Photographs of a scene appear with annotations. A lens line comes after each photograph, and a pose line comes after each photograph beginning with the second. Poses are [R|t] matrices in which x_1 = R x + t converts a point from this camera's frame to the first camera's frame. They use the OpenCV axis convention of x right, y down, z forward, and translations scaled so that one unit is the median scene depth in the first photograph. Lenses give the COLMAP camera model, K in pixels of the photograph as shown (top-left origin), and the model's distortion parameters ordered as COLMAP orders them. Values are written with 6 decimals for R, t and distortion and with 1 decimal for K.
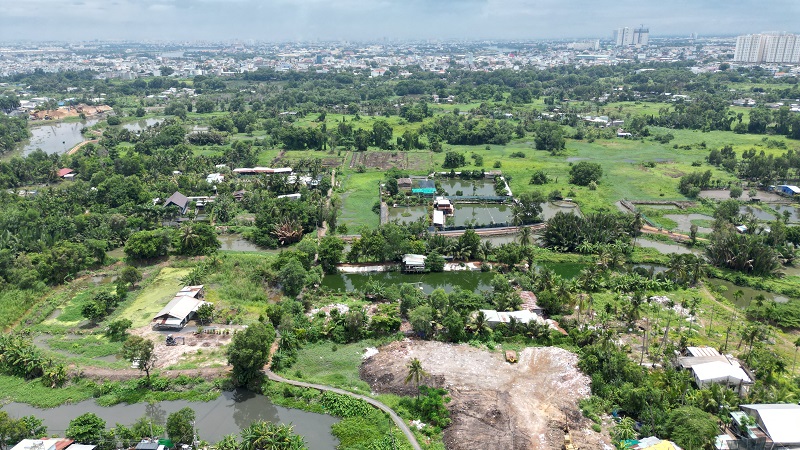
lens RADIAL K [[566.1, 0, 399.5], [0, 566.1, 224.6], [0, 0, 1]] dist [0.039528, -0.026449]
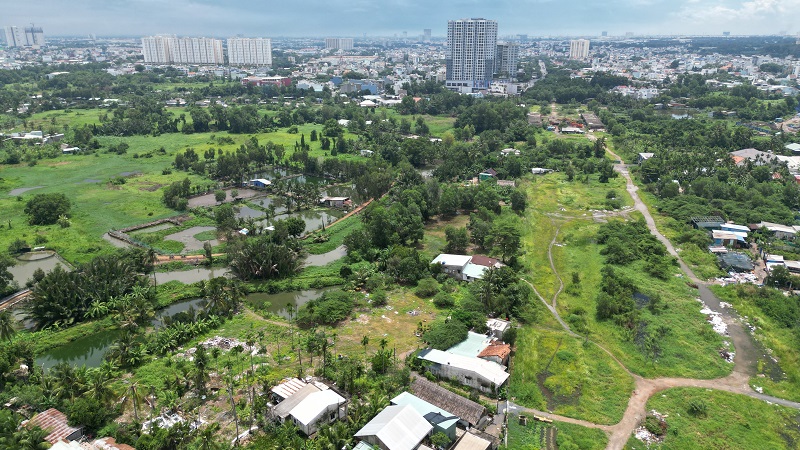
lens RADIAL K [[566.1, 0, 401.1], [0, 566.1, 225.8], [0, 0, 1]] dist [0.039528, -0.026449]
pose [[0.598031, -0.244818, 0.763166, 0.005212], [0.244730, 0.962507, 0.116991, -0.033328], [-0.763194, 0.116806, 0.635524, 0.101451]]
